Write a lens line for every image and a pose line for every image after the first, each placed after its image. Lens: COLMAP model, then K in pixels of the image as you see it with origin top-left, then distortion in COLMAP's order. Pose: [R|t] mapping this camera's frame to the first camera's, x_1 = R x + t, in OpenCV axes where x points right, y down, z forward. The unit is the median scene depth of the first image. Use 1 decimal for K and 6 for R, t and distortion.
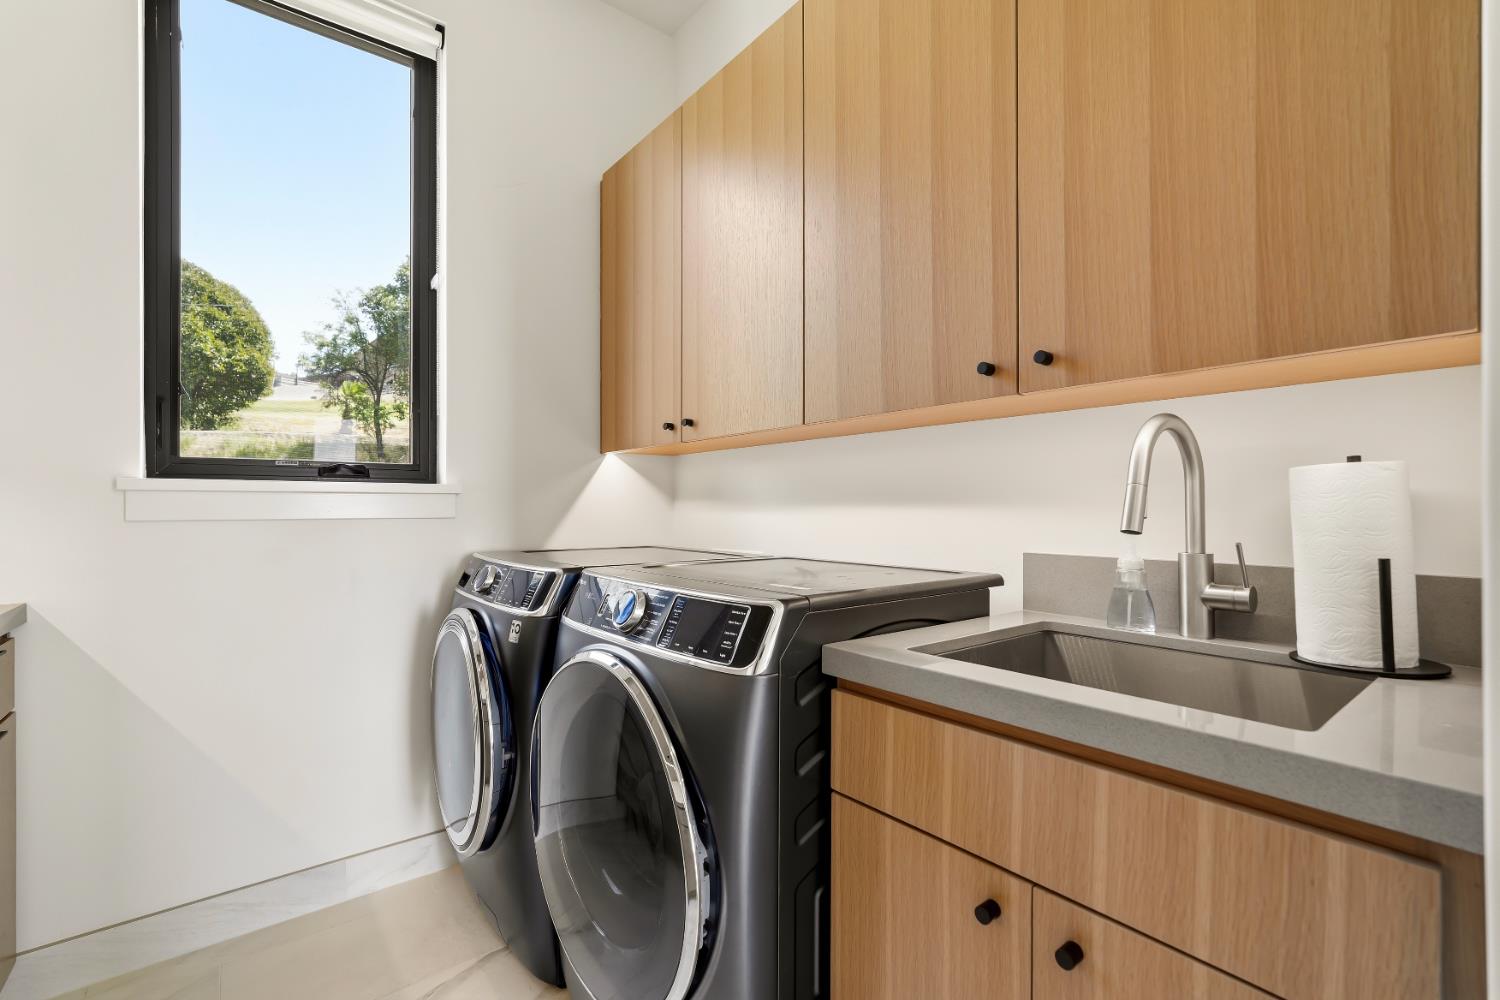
lens RADIAL K [[658.4, 0, 747.1], [0, 658.4, 506.4], [0, 0, 1]] dist [-0.015859, 0.009931]
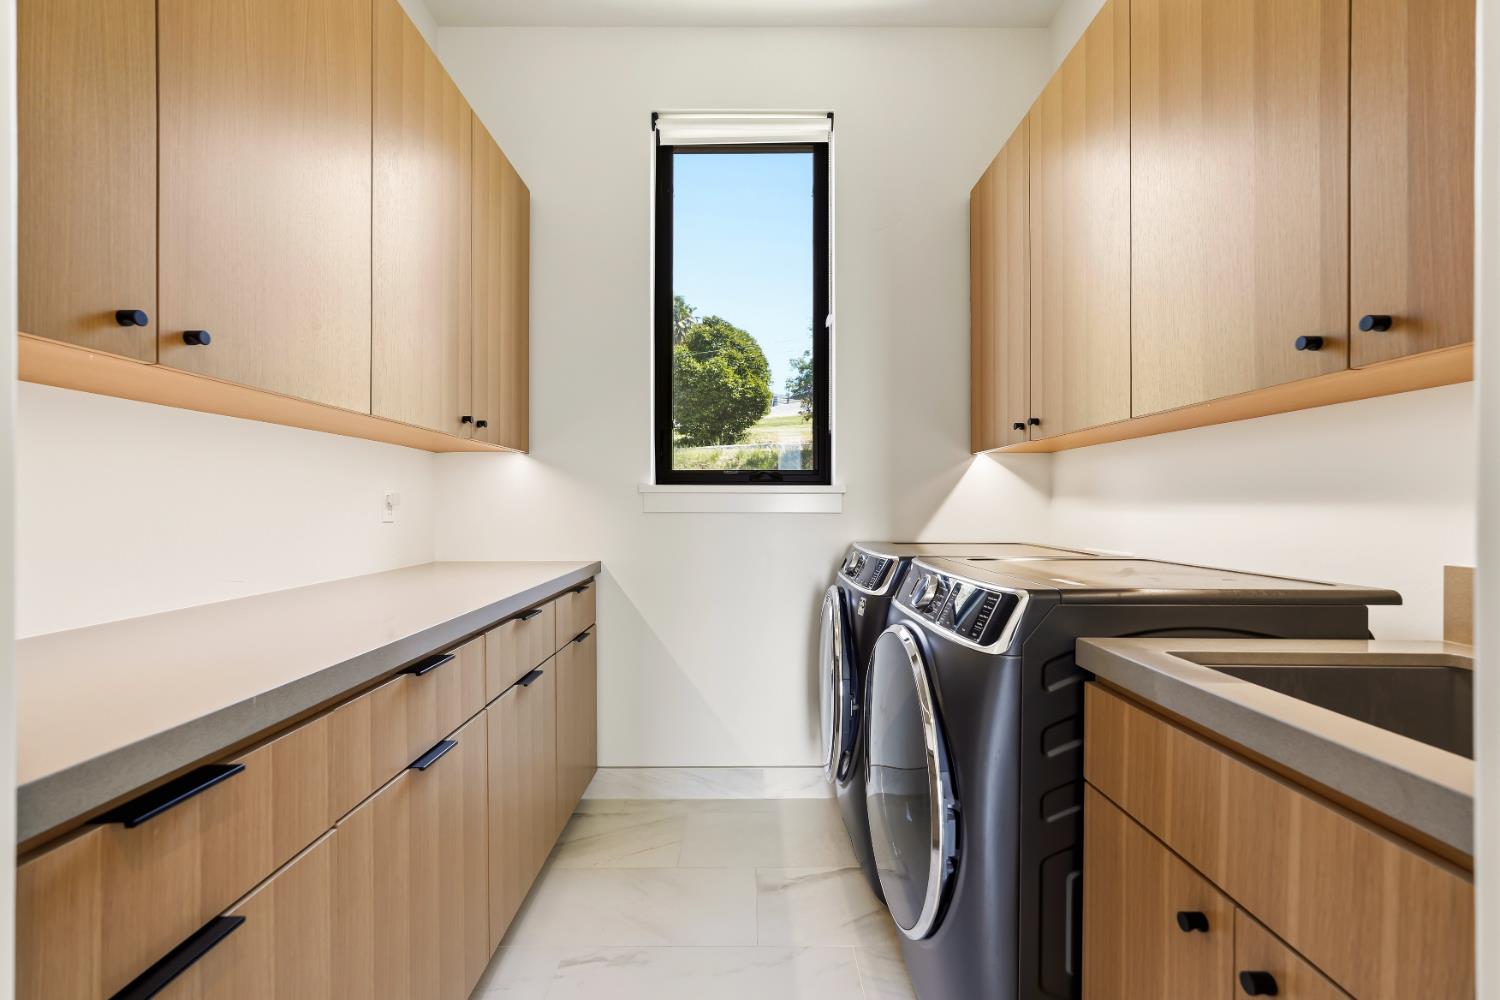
lens RADIAL K [[658.4, 0, 747.1], [0, 658.4, 506.4], [0, 0, 1]] dist [-0.015859, 0.009931]
pose [[0.785316, 0.004875, -0.619076, 0.227164], [-0.002748, 0.999987, 0.004390, 0.000597], [0.619089, -0.001746, 0.785319, -0.086617]]
